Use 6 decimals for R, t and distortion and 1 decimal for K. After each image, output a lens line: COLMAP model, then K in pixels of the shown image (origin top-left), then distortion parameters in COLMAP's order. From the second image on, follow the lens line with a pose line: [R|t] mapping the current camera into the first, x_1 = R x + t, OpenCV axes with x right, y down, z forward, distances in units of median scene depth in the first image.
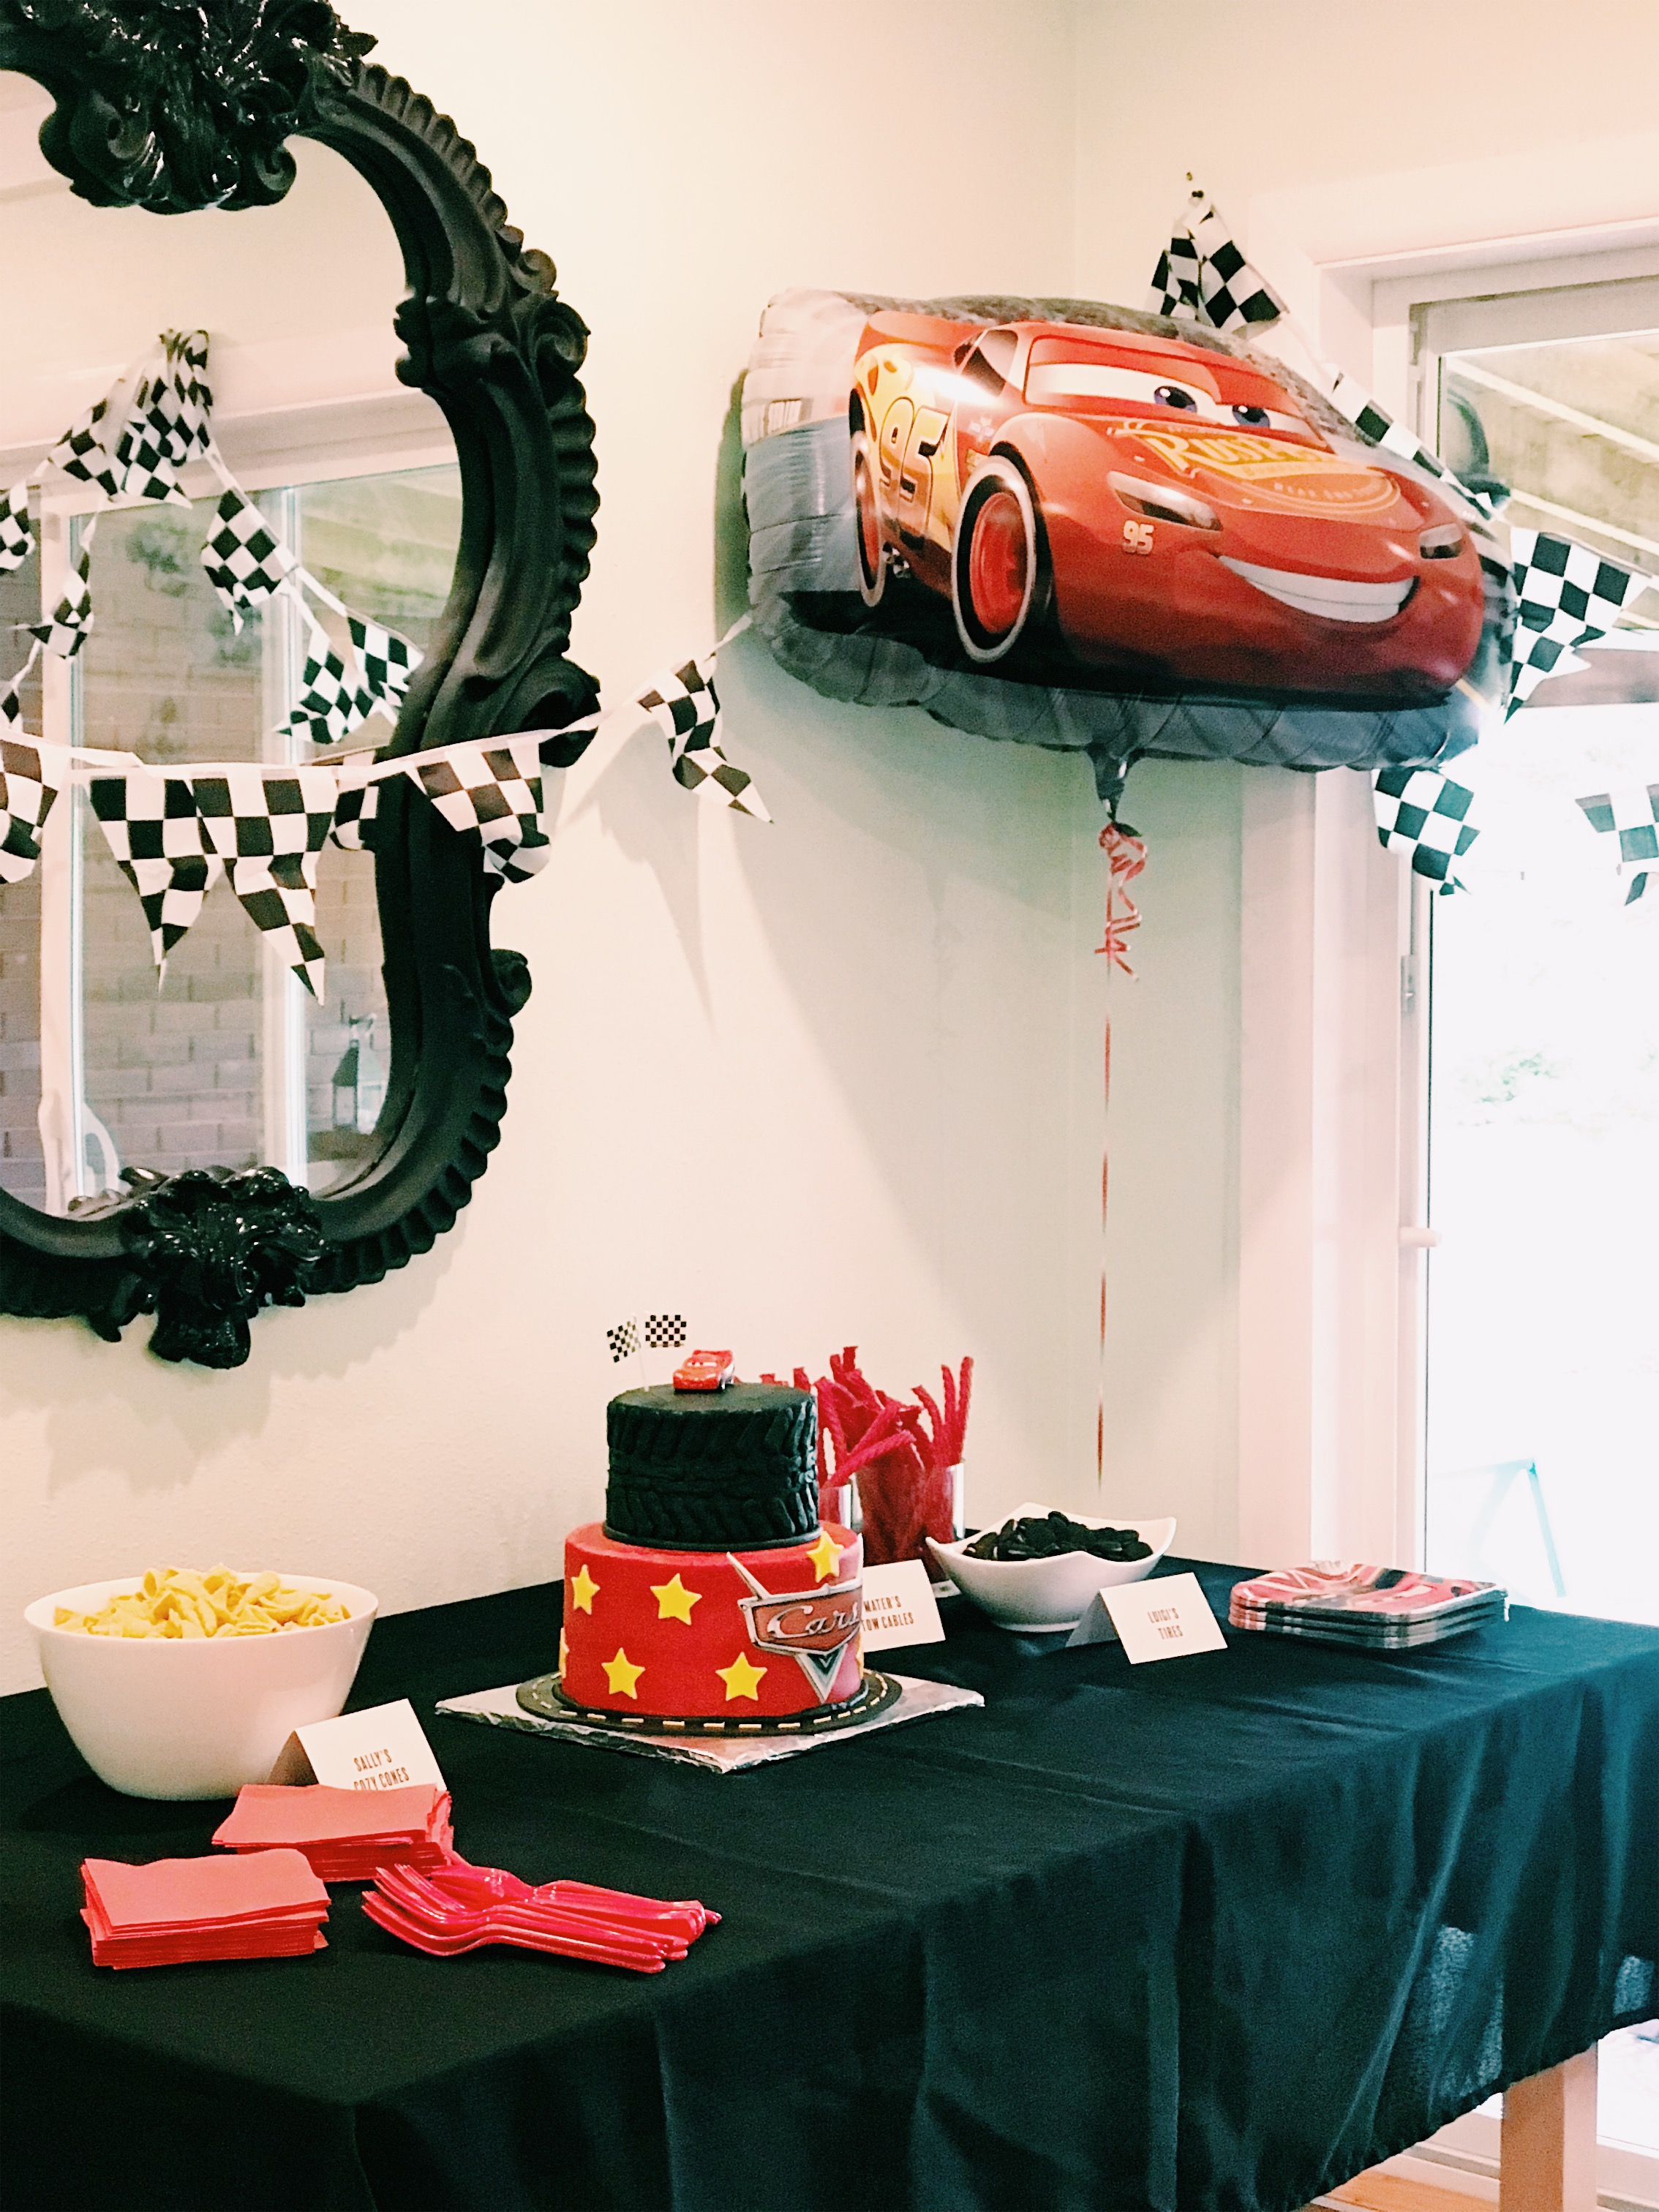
lens RADIAL K [[3678.5, 0, 829.5], [0, 3678.5, 1106.0], [0, 0, 1]] dist [0.037494, -0.037622]
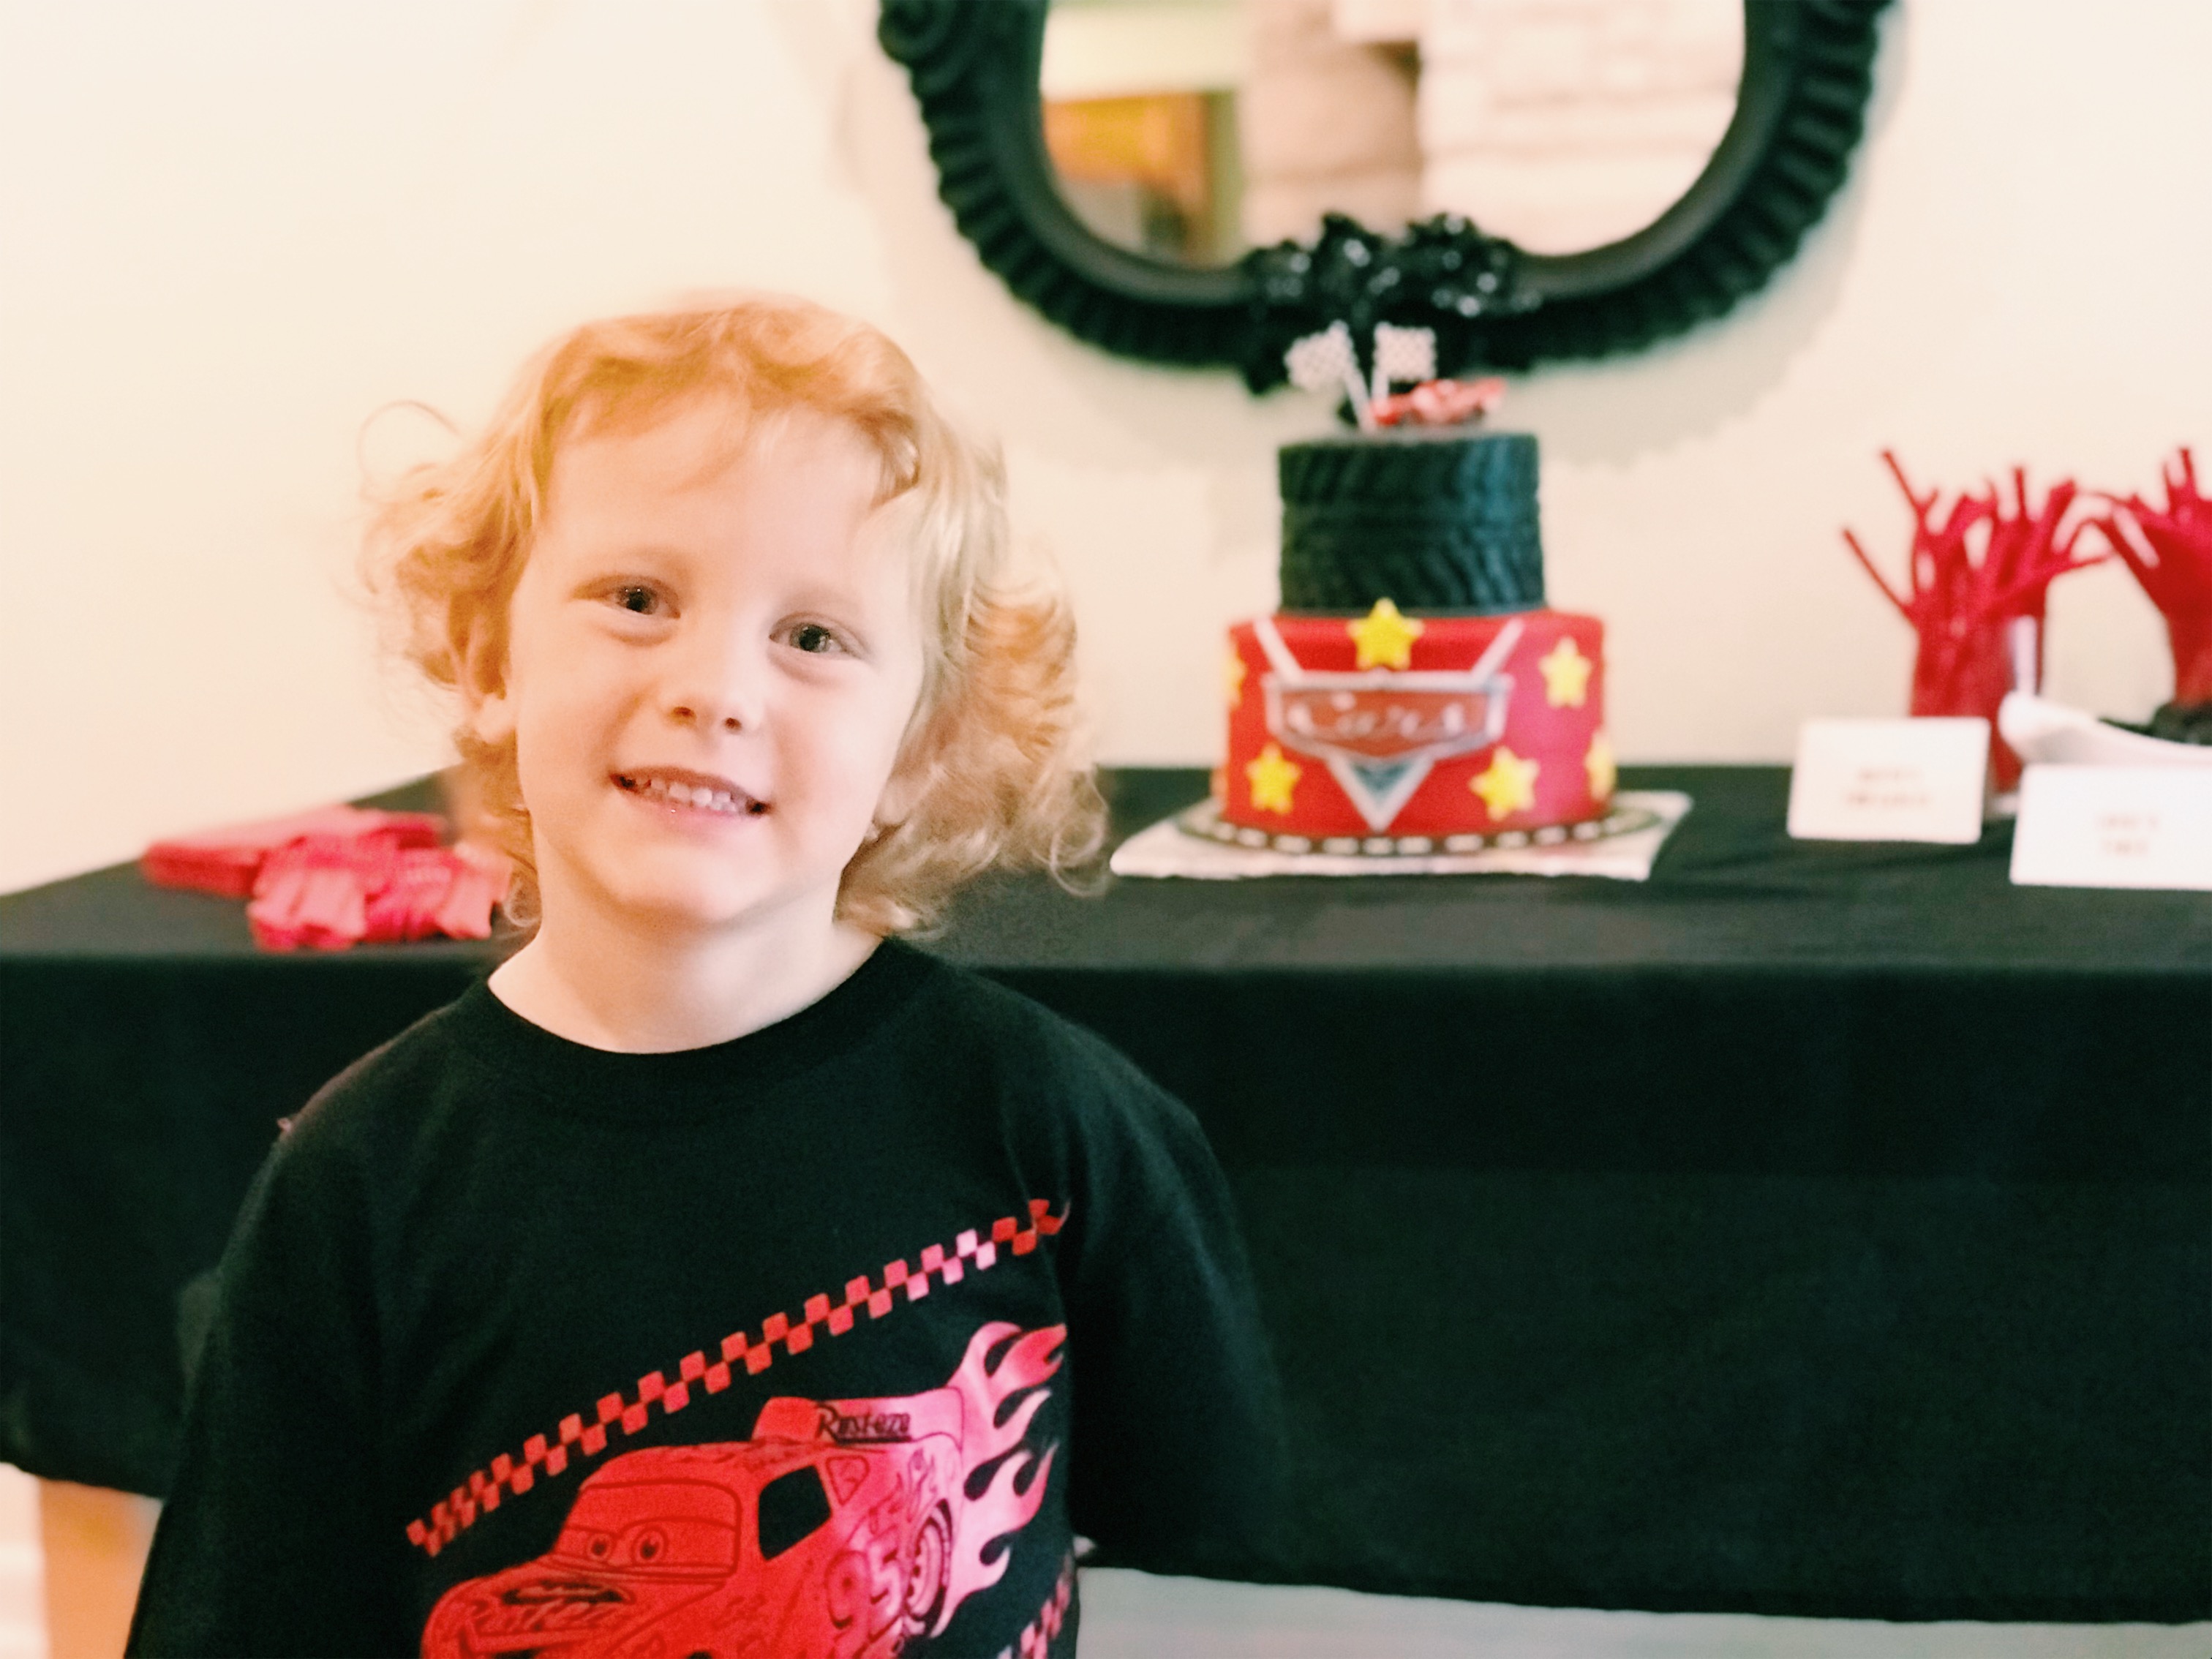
lens RADIAL K [[3678.5, 0, 1106.0], [0, 3678.5, 829.5], [0, 0, 1]] dist [0.037494, -0.037622]
pose [[0.481478, 0.097032, -0.871071, 0.573115], [-0.026380, 0.995007, 0.096257, 0.082122], [0.876061, -0.023367, 0.481633, 0.530908]]
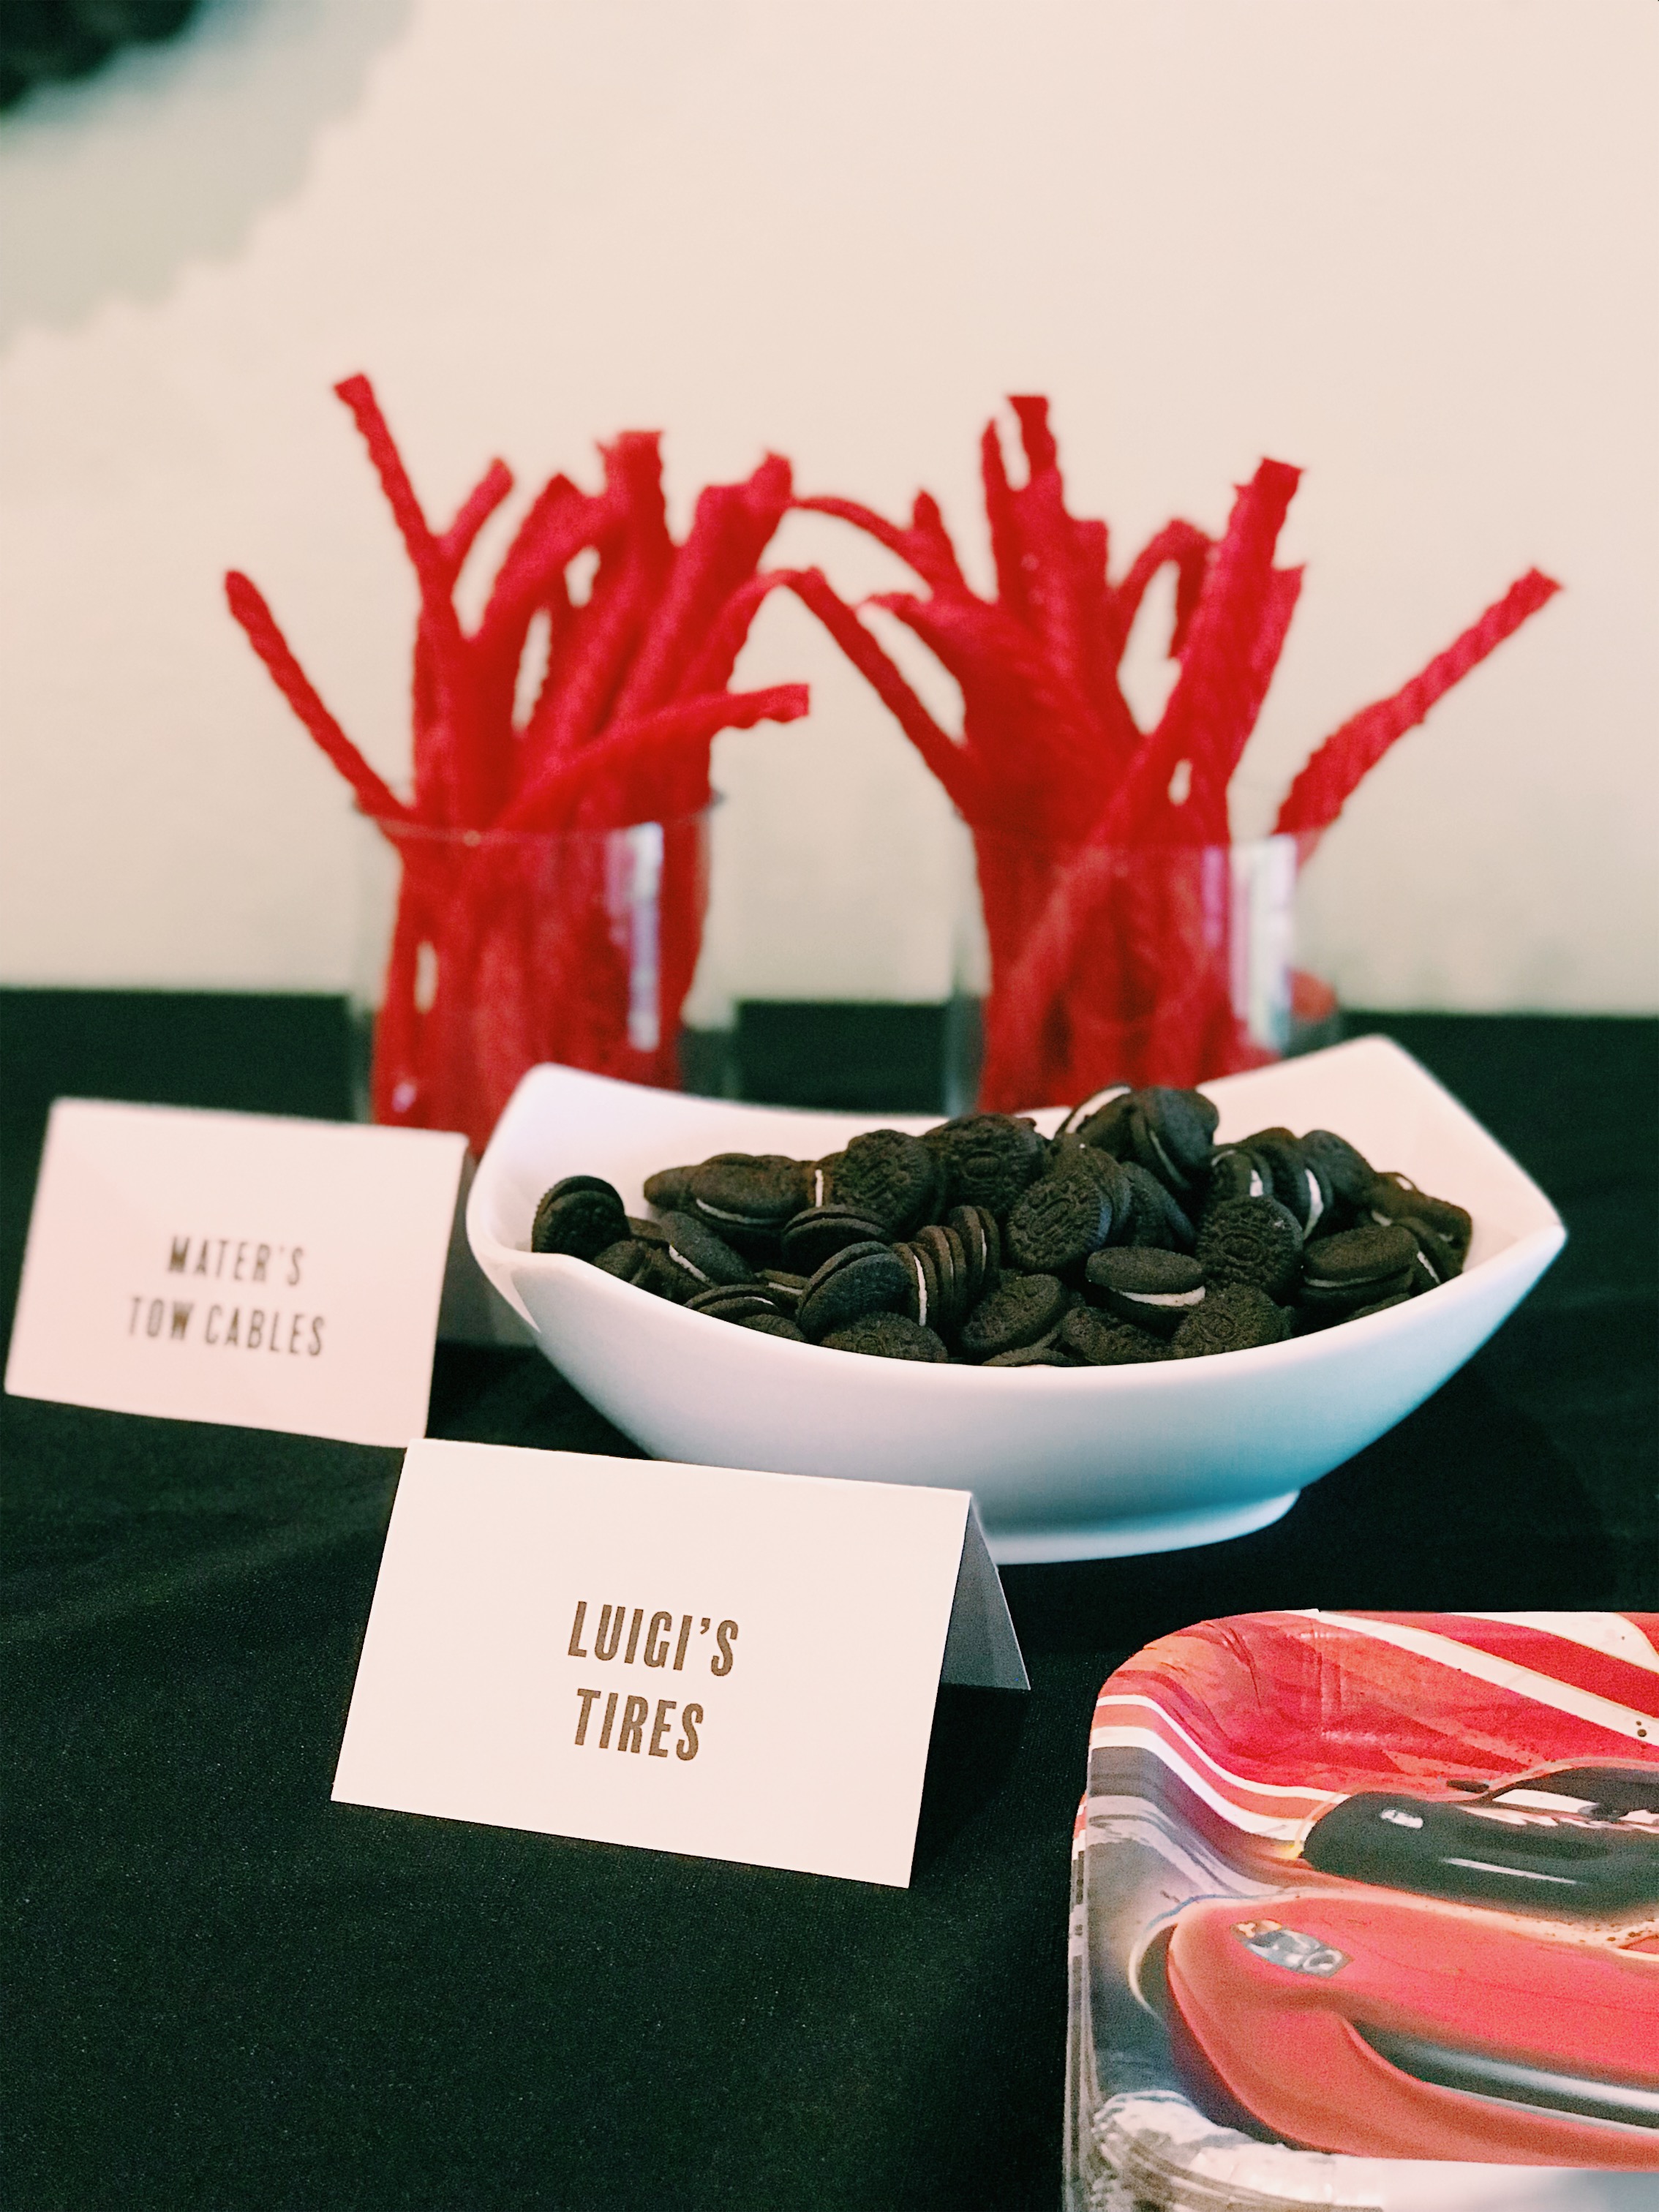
lens RADIAL K [[3678.5, 0, 829.5], [0, 3678.5, 1106.0], [0, 0, 1]] dist [0.037494, -0.037622]
pose [[0.595452, 0.208138, -0.775961, 0.257009], [-0.051893, 0.973805, 0.221384, 0.061546], [0.801713, -0.091557, 0.590655, 0.887782]]
